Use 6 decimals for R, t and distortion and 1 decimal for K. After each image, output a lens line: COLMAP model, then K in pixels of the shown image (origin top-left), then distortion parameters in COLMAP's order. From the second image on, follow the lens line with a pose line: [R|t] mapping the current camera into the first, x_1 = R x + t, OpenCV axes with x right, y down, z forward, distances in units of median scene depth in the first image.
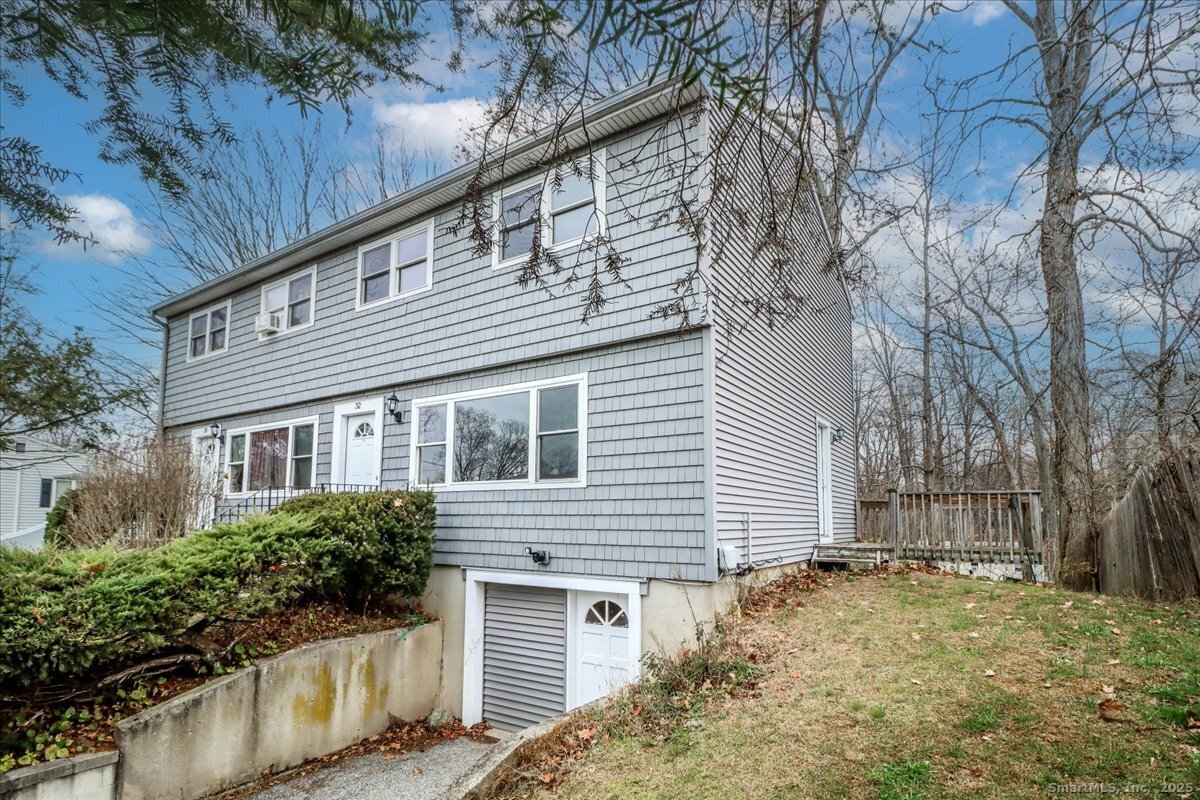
lens RADIAL K [[557.4, 0, 593.0], [0, 557.4, 406.2], [0, 0, 1]] dist [-0.011887, -0.006295]
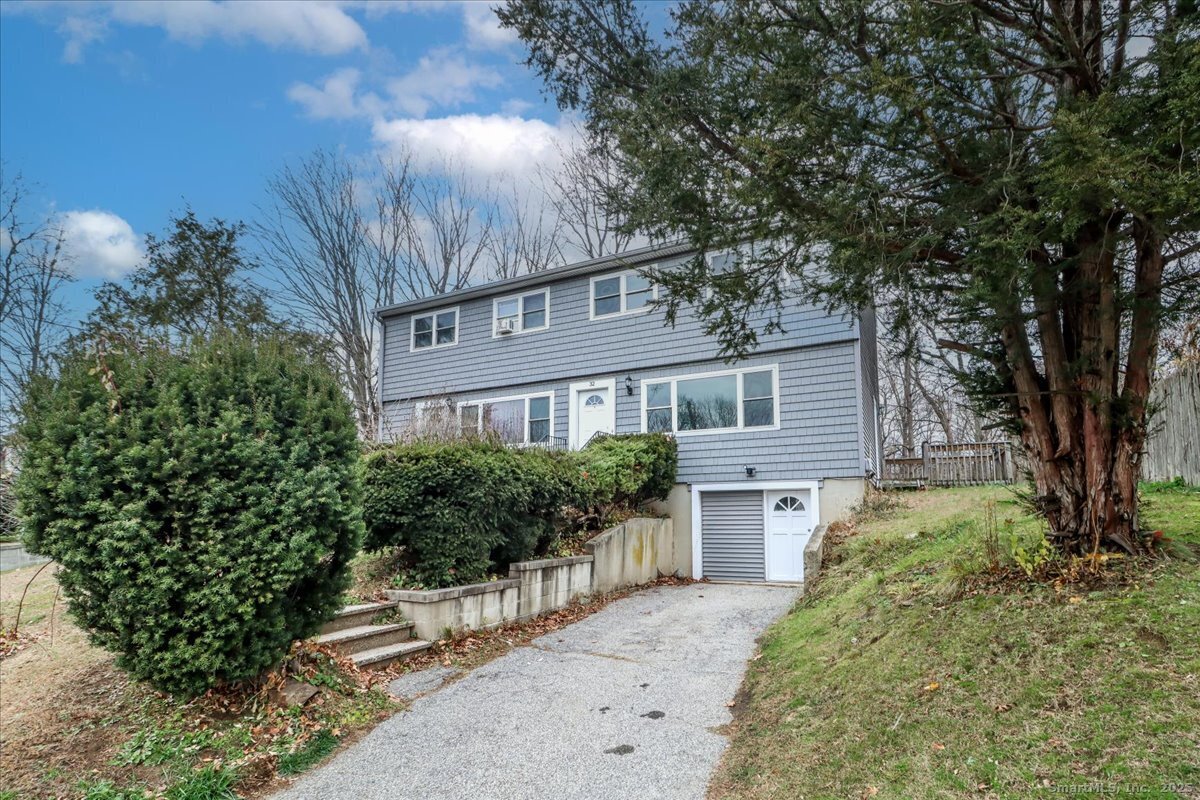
lens RADIAL K [[557.4, 0, 607.2], [0, 557.4, 395.3], [0, 0, 1]] dist [-0.011887, -0.006295]
pose [[0.993677, 0.015938, 0.111139, -0.653140], [-0.013537, 0.999659, -0.022322, 0.074638], [-0.111457, 0.020676, 0.993554, -0.583225]]
